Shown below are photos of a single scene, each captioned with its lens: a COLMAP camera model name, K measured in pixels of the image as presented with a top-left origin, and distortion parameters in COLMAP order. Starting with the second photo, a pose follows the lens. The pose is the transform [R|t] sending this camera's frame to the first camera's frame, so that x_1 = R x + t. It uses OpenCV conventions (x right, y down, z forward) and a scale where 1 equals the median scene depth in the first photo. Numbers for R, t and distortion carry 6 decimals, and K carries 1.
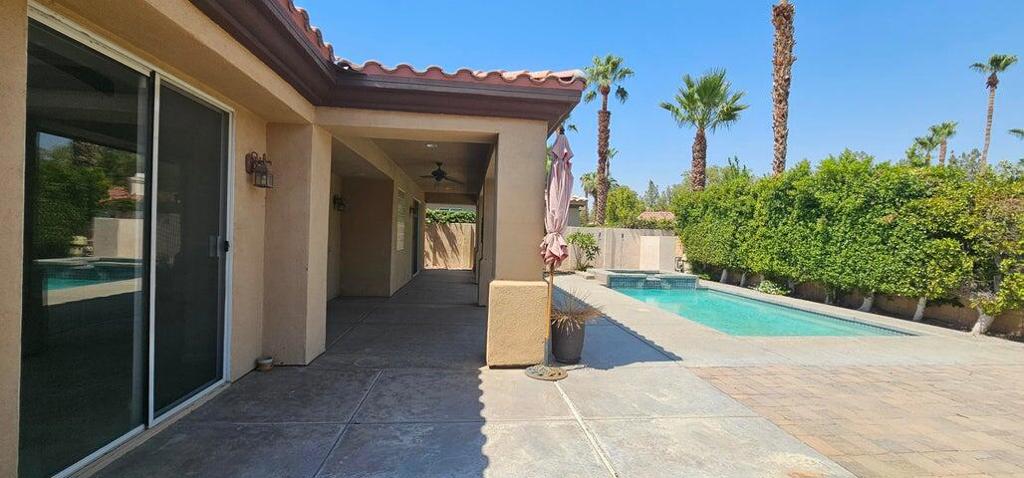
lens RADIAL K [[419.7, 0, 510.6], [0, 419.7, 238.7], [0, 0, 1]] dist [-0.001155, 0.000284]
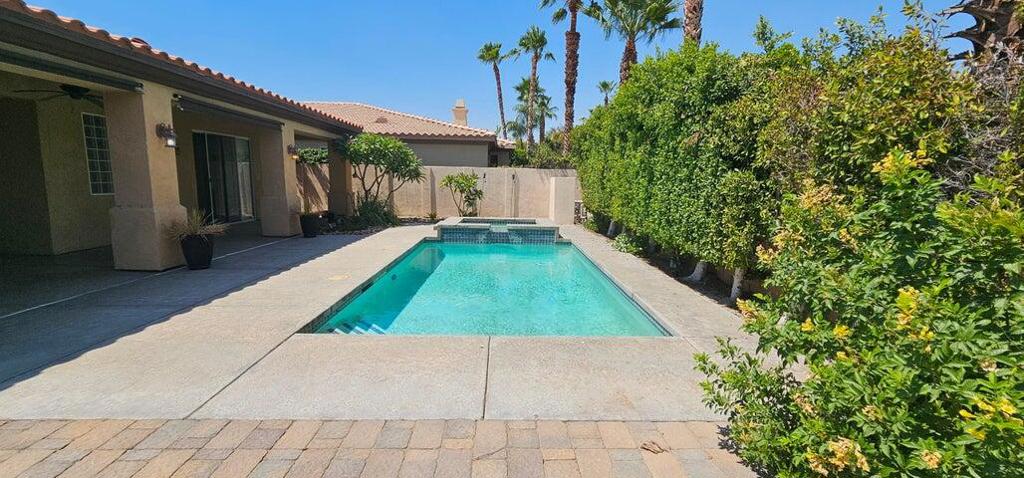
lens RADIAL K [[419.7, 0, 513.7], [0, 419.7, 240.2], [0, 0, 1]] dist [-0.001155, 0.000284]
pose [[0.996753, 0.004163, -0.080411, 0.366620], [0.006407, 0.991395, 0.130749, 0.009160], [0.080263, -0.130840, 0.988149, 0.183461]]
